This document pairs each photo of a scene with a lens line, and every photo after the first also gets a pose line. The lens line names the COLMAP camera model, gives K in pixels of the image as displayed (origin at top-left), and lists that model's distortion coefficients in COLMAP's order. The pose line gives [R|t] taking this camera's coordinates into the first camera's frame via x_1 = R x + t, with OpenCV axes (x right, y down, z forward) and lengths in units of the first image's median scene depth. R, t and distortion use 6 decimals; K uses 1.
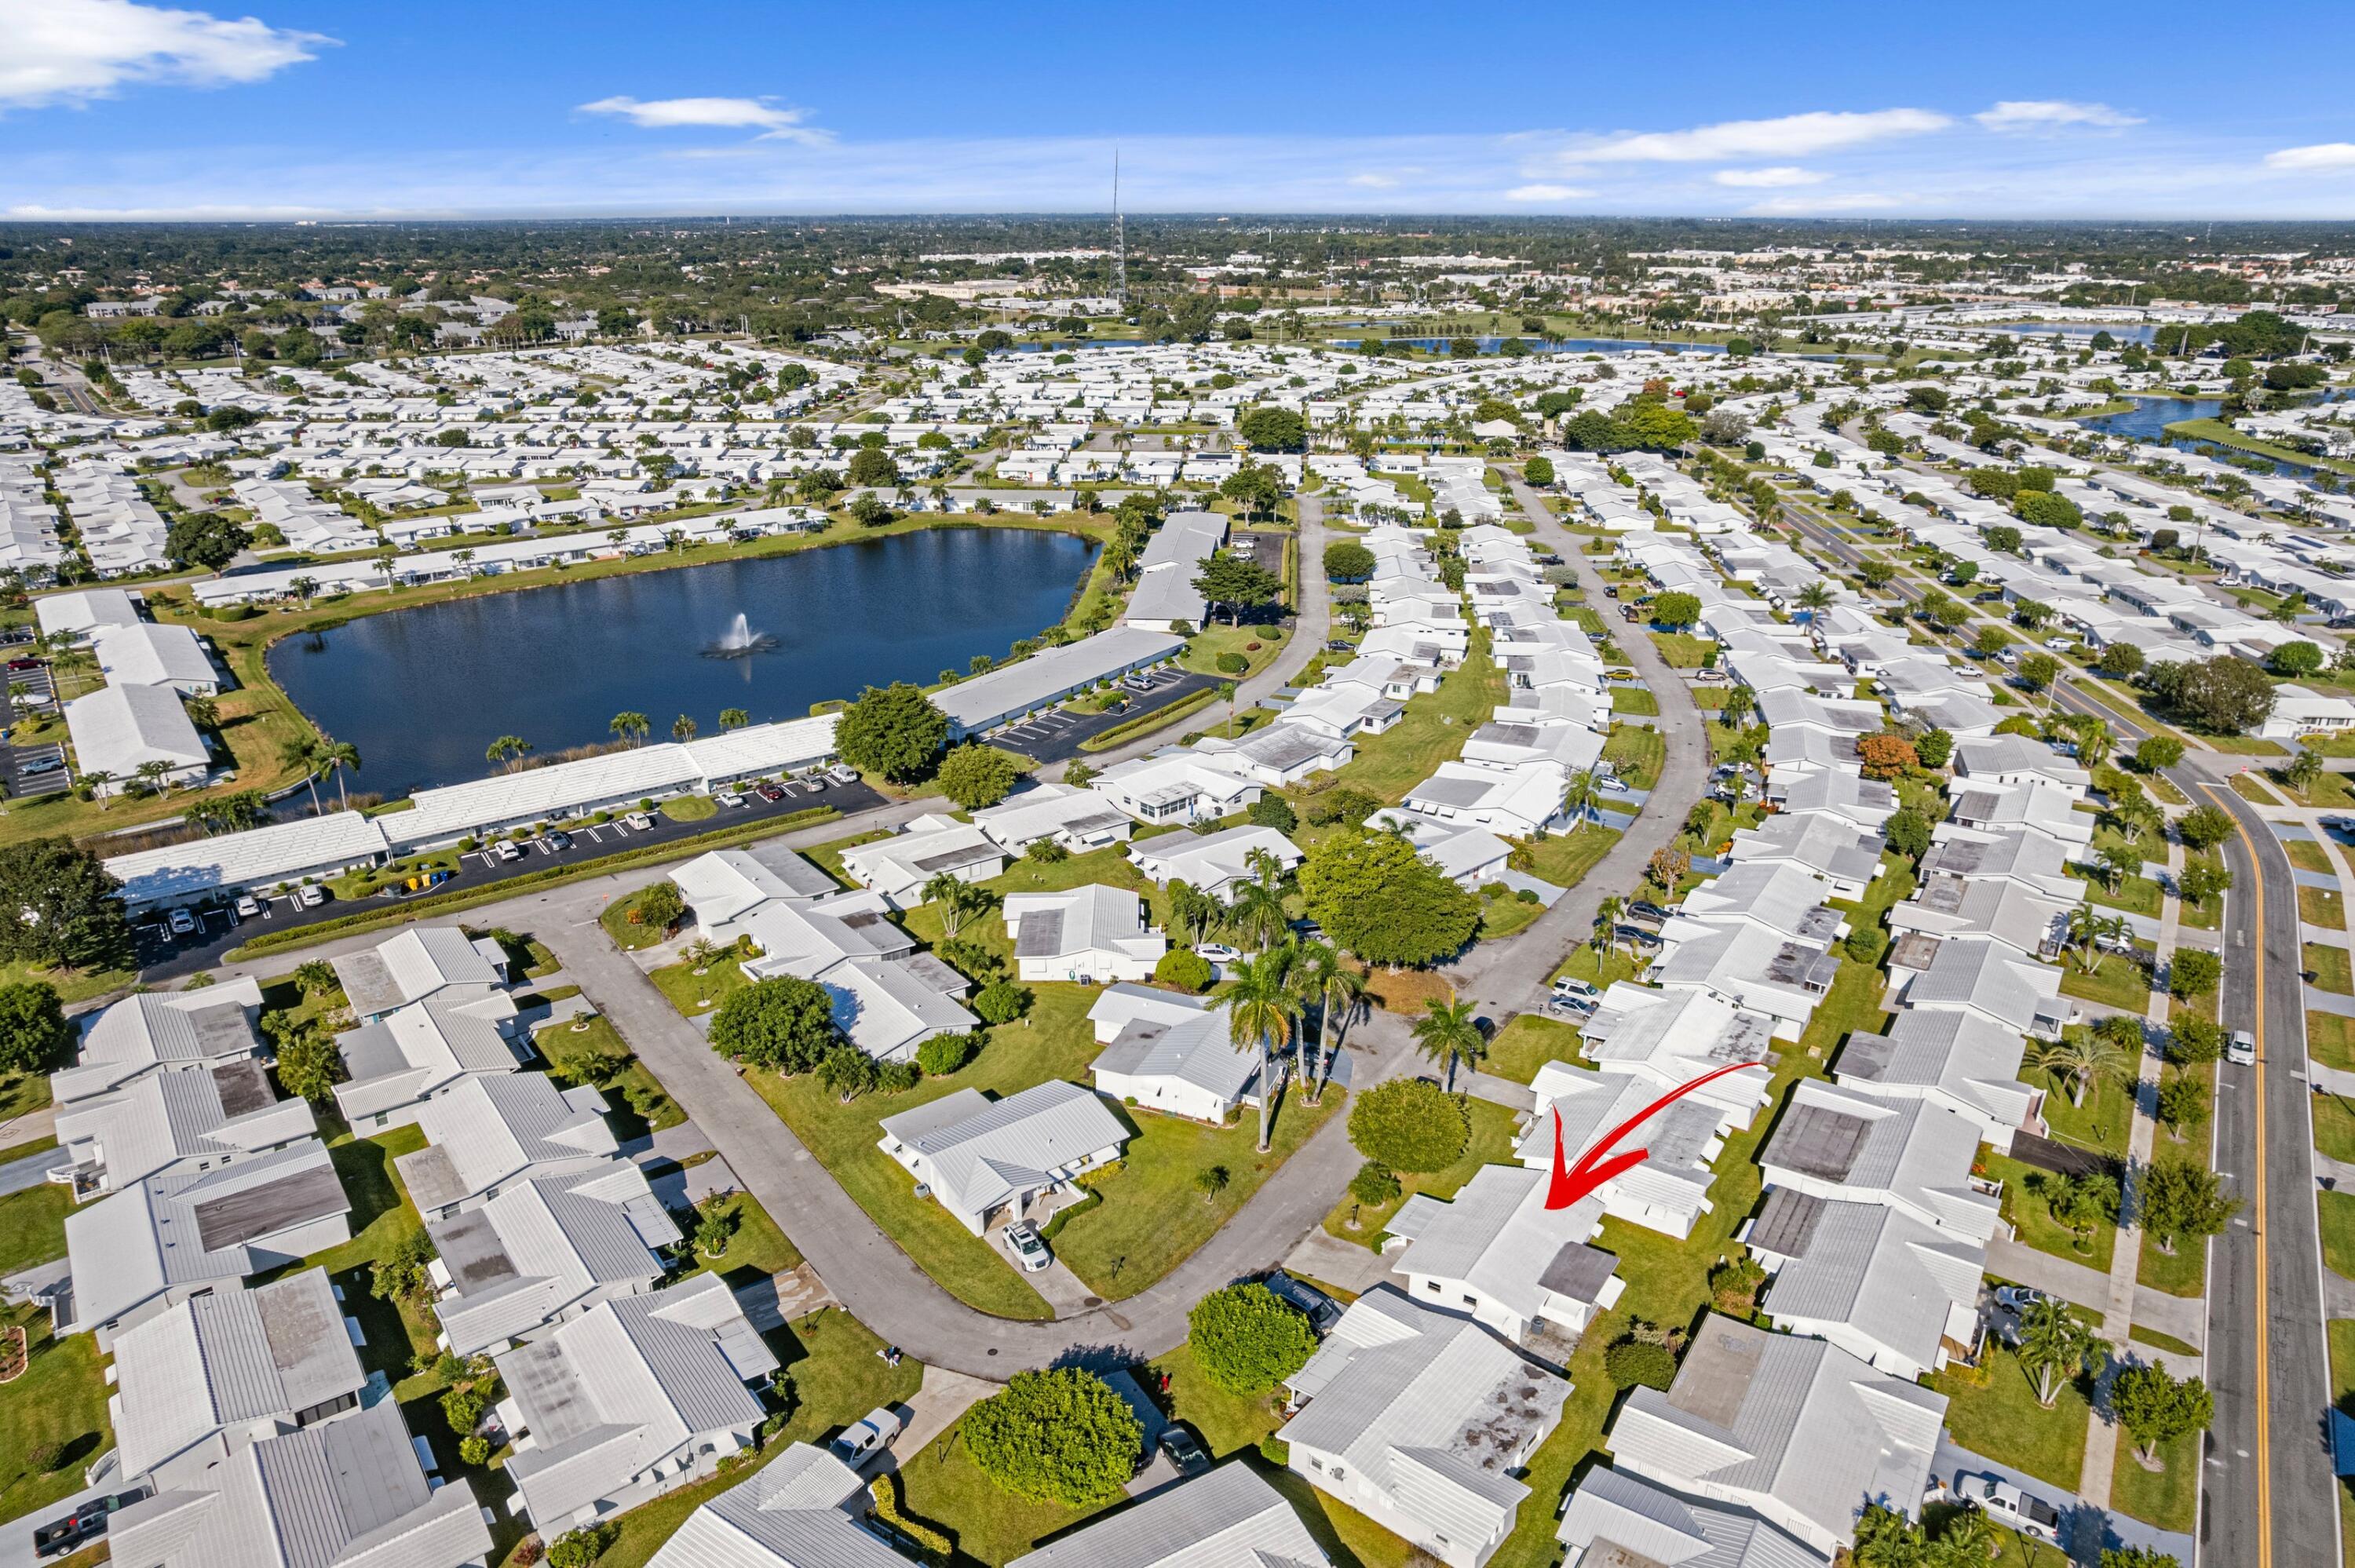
lens RADIAL K [[1520.0, 0, 1177.5], [0, 1520.0, 784.0], [0, 0, 1]] dist [-0.074520, 0.066301]
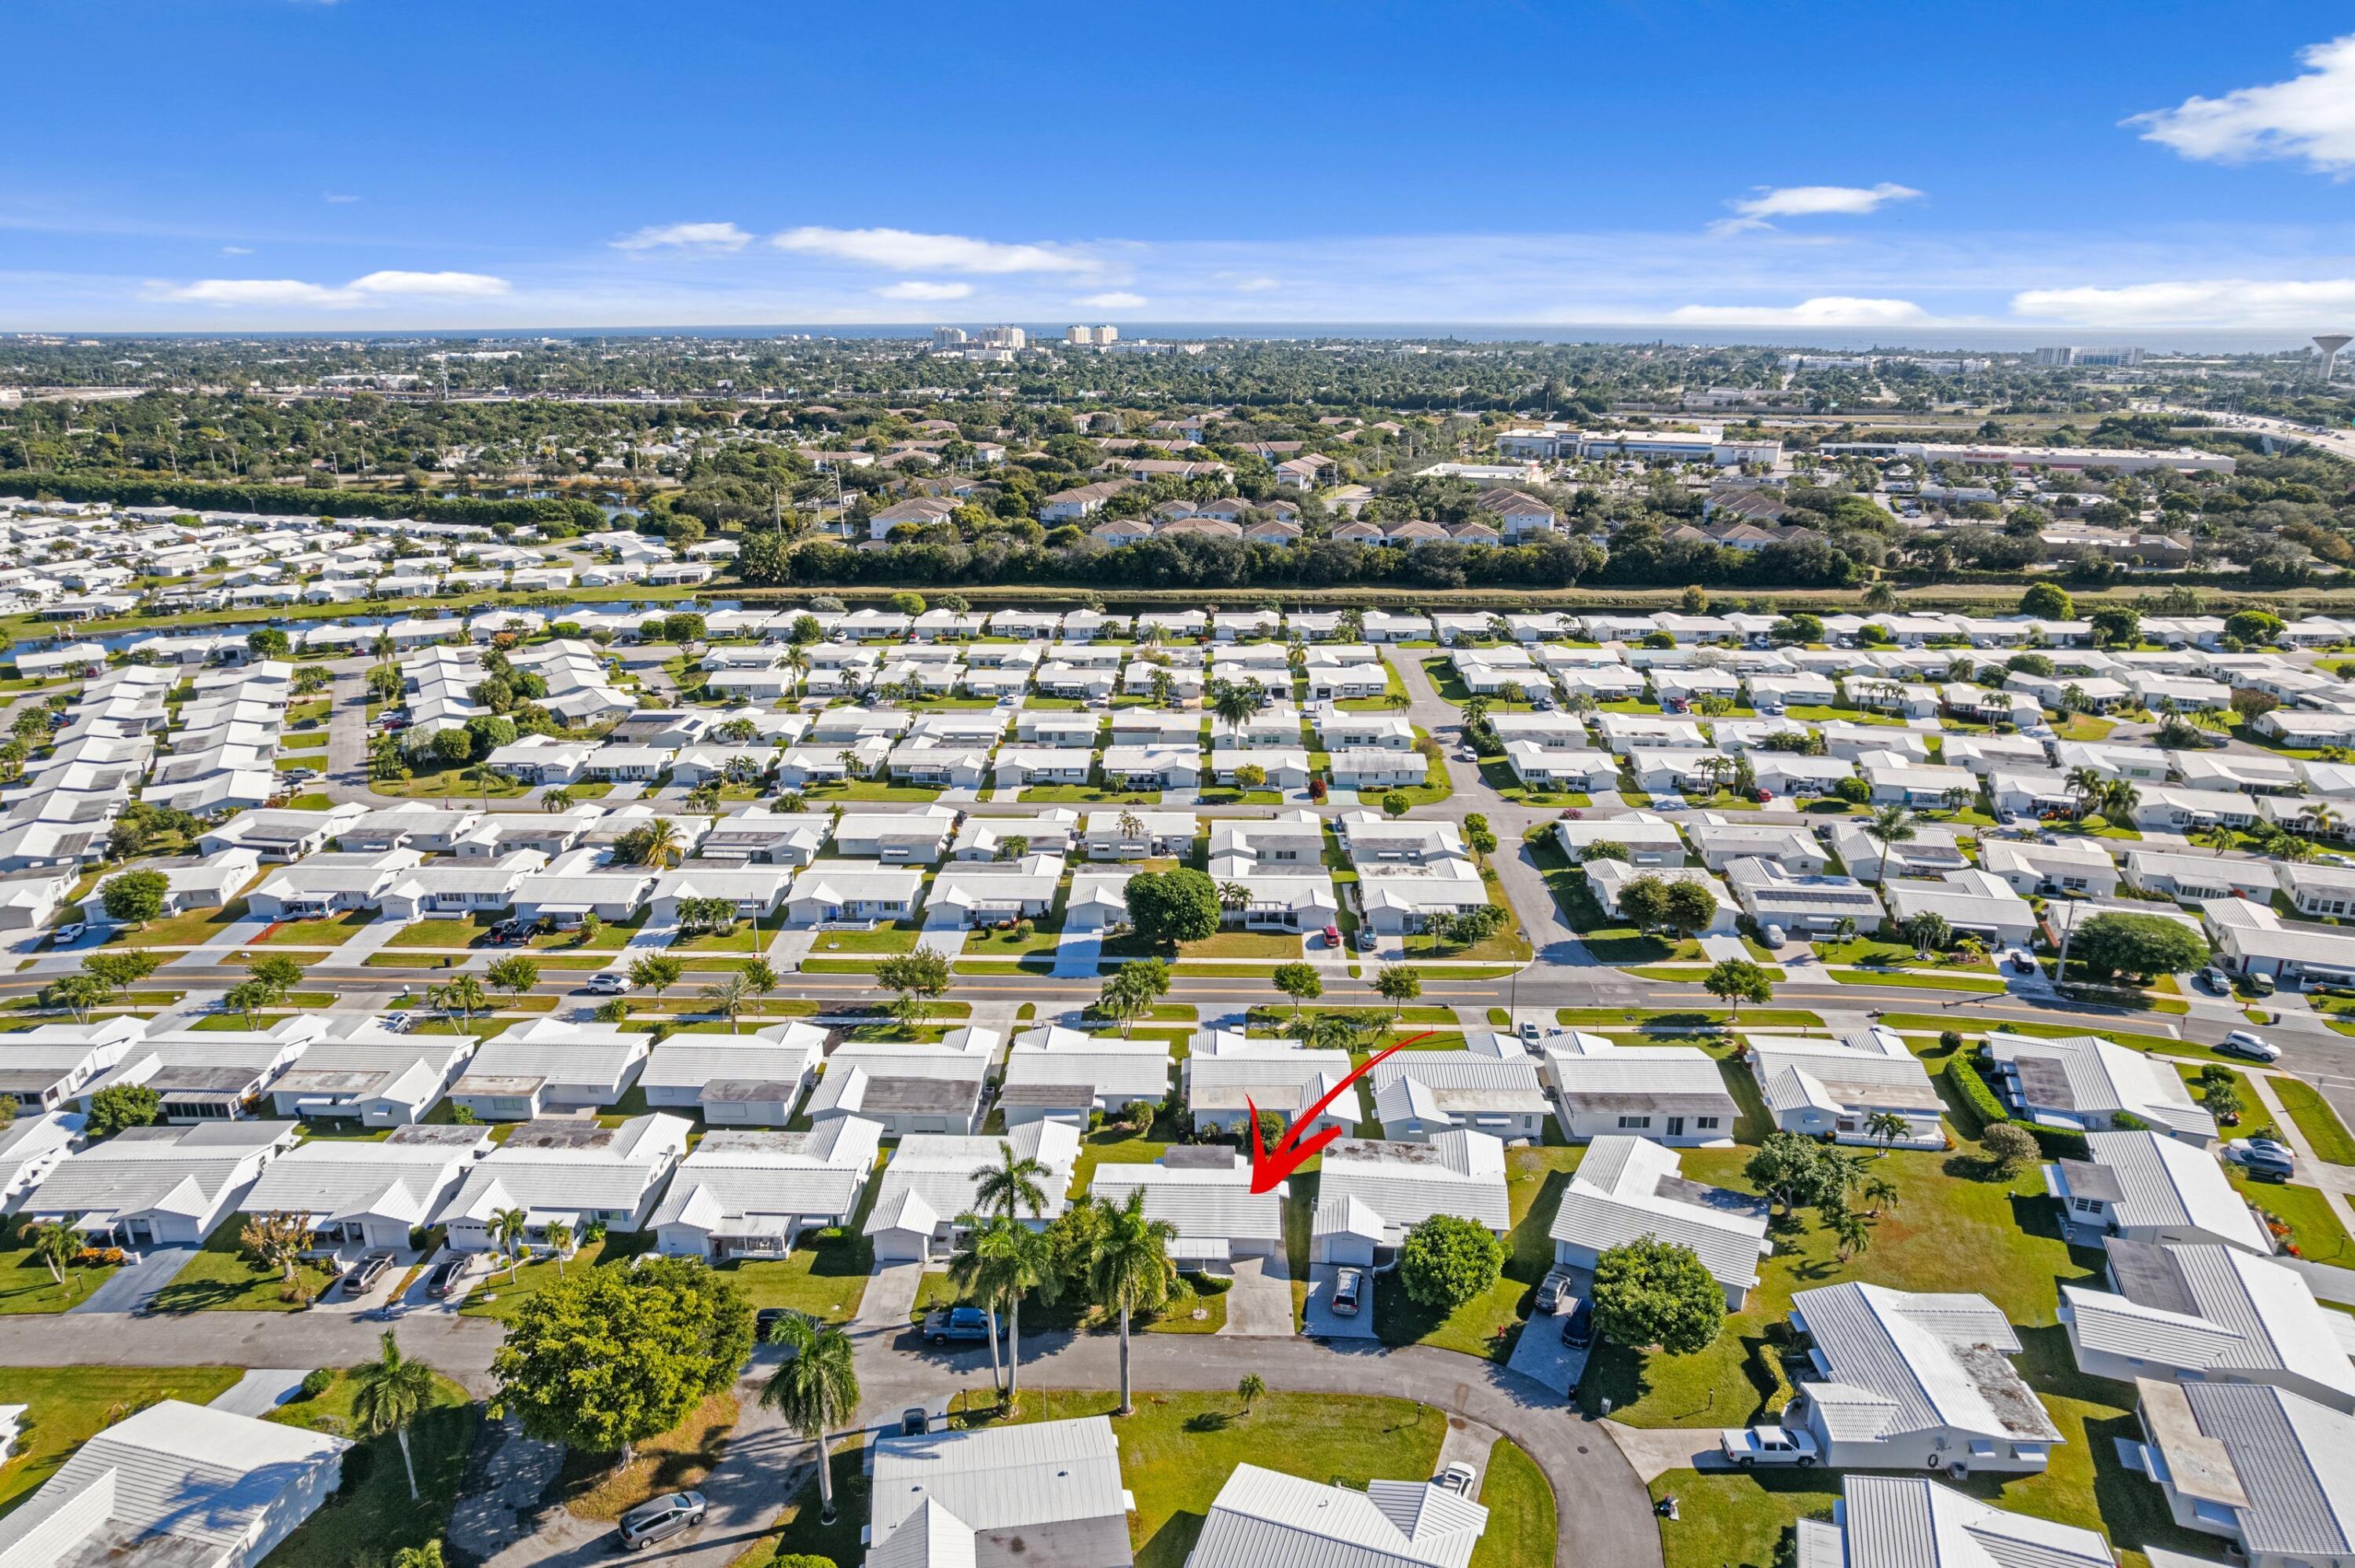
lens RADIAL K [[1520.0, 0, 1177.5], [0, 1520.0, 784.0], [0, 0, 1]] dist [-0.074520, 0.066301]
pose [[-0.521232, -0.259095, 0.813134, -0.236047], [0.305980, 0.832718, 0.461473, -0.196363], [-0.796676, 0.489338, -0.354761, 0.479040]]
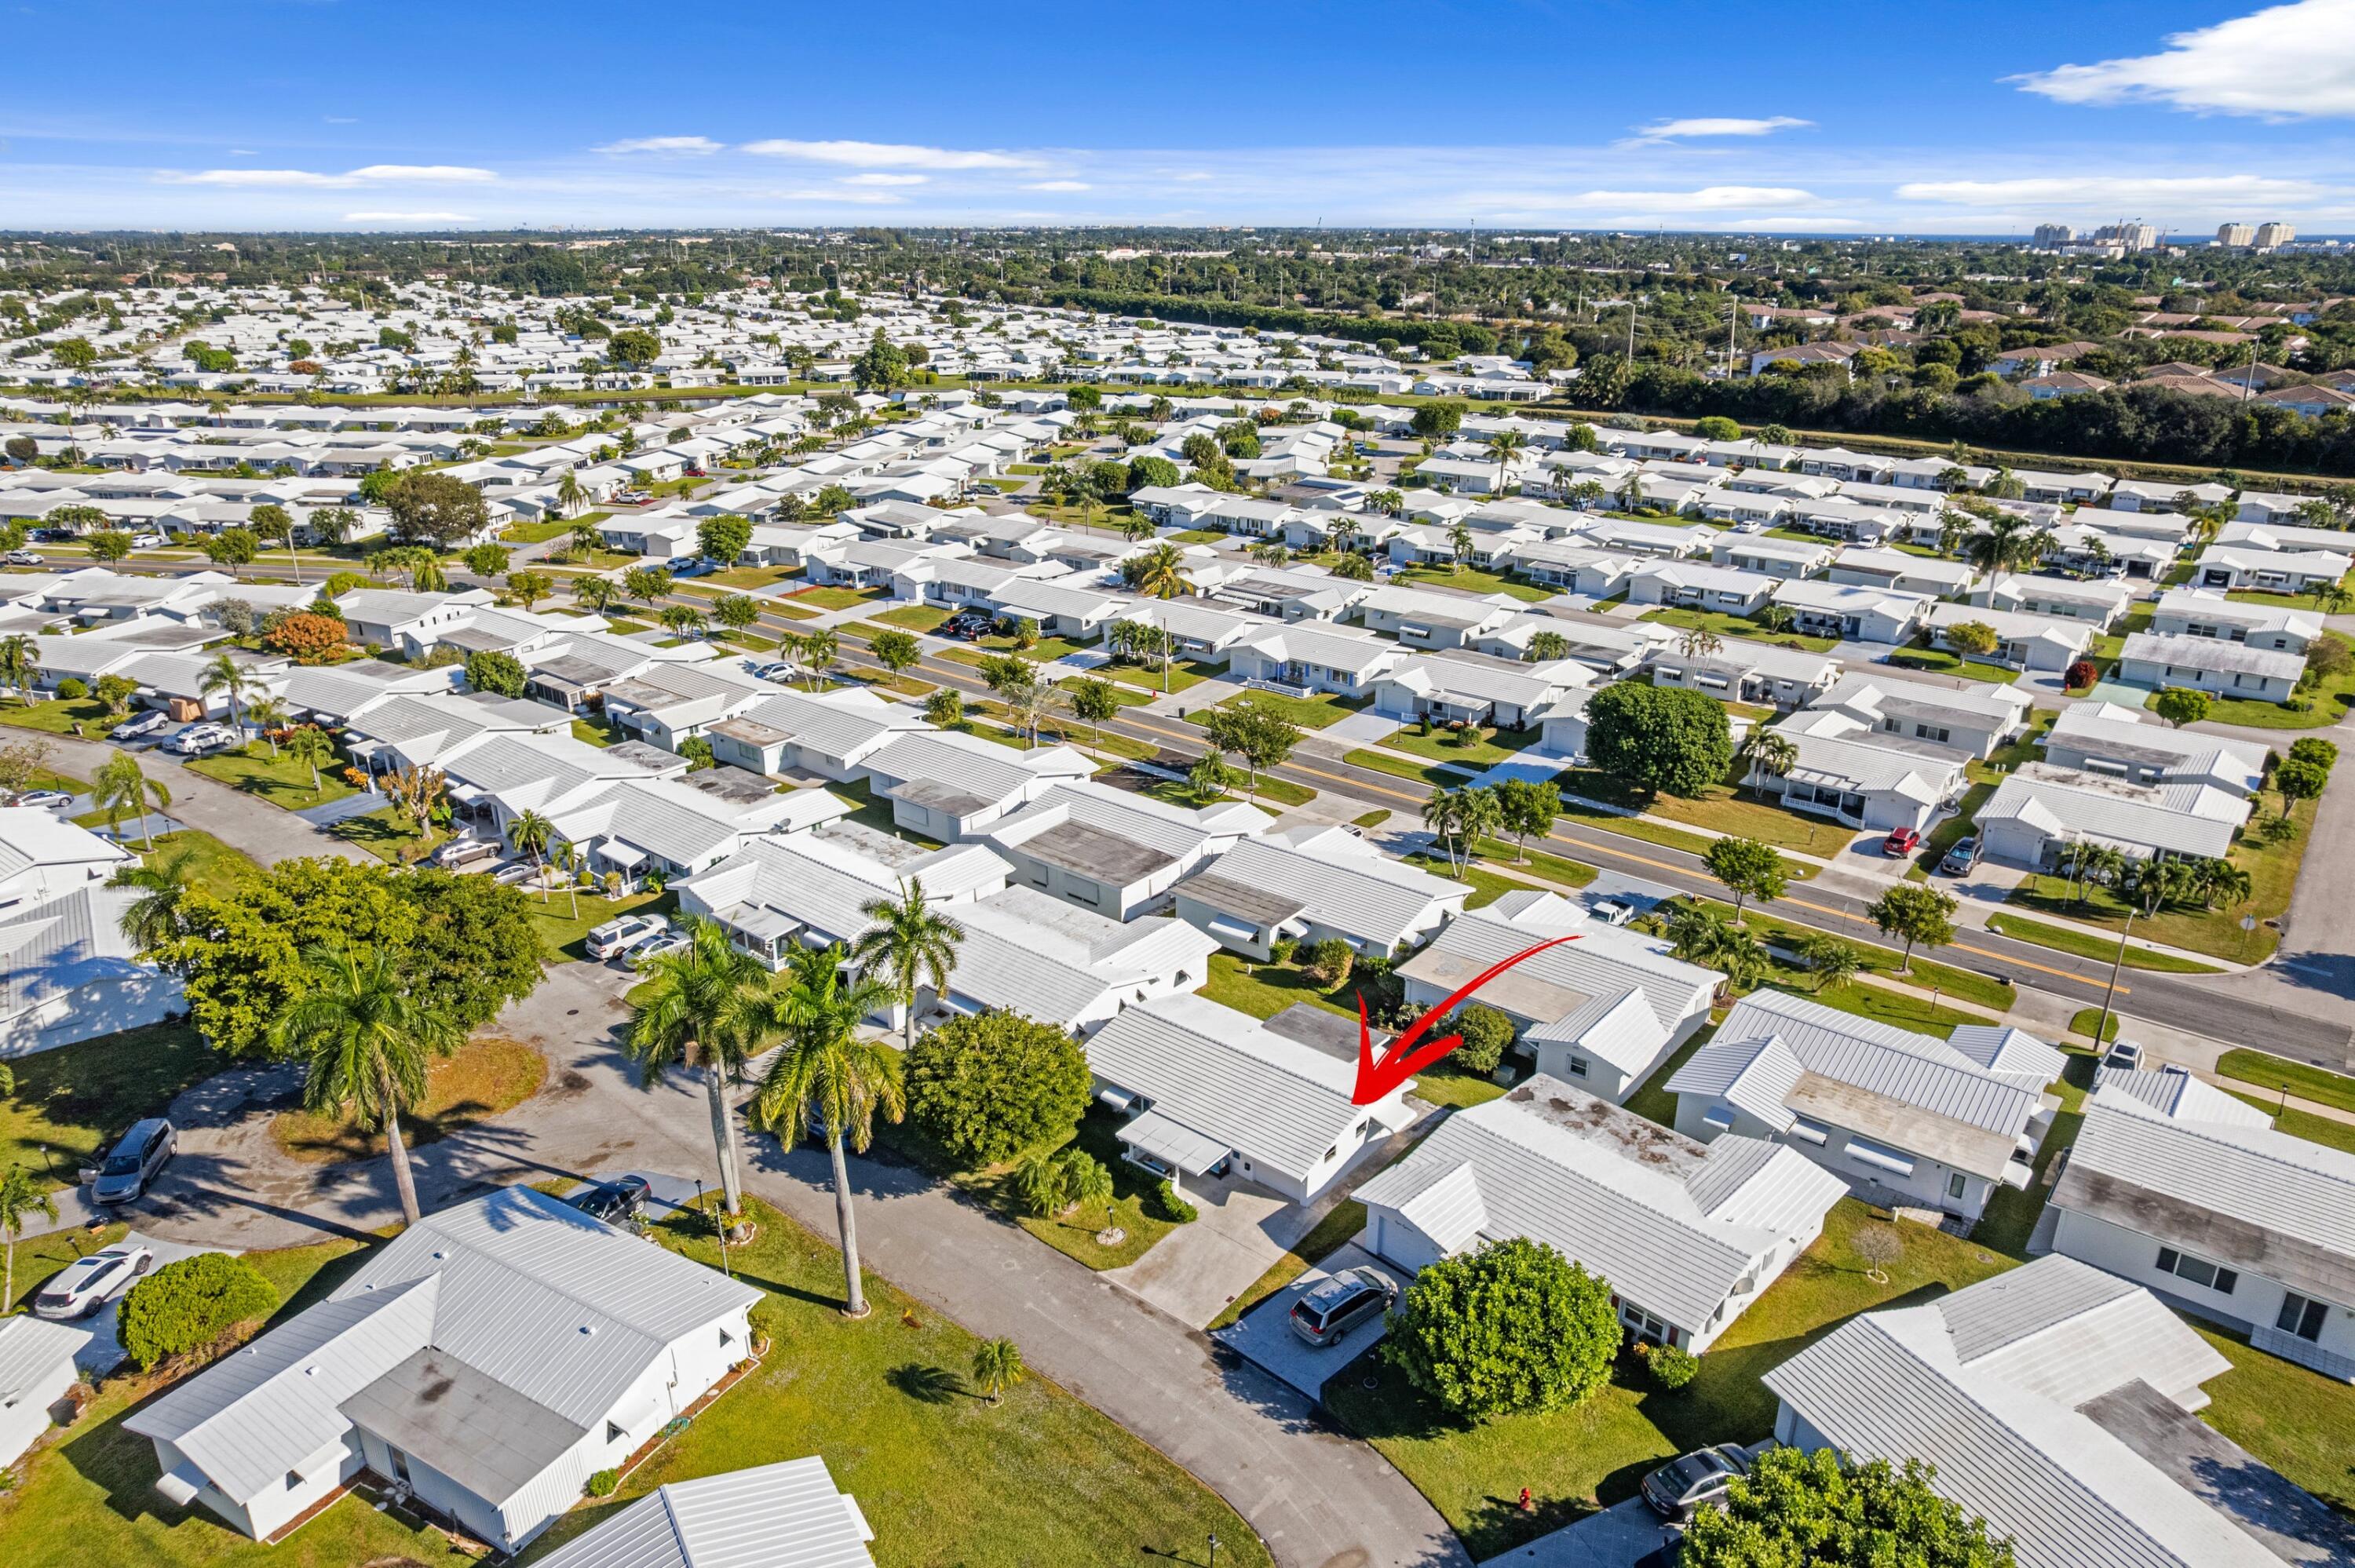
lens RADIAL K [[1520.0, 0, 1177.5], [0, 1520.0, 784.0], [0, 0, 1]] dist [-0.074520, 0.066301]
pose [[0.117497, -0.354080, 0.927805, -0.143773], [0.357124, 0.886840, 0.293220, -0.013406], [-0.926638, 0.296889, 0.230651, 0.301349]]
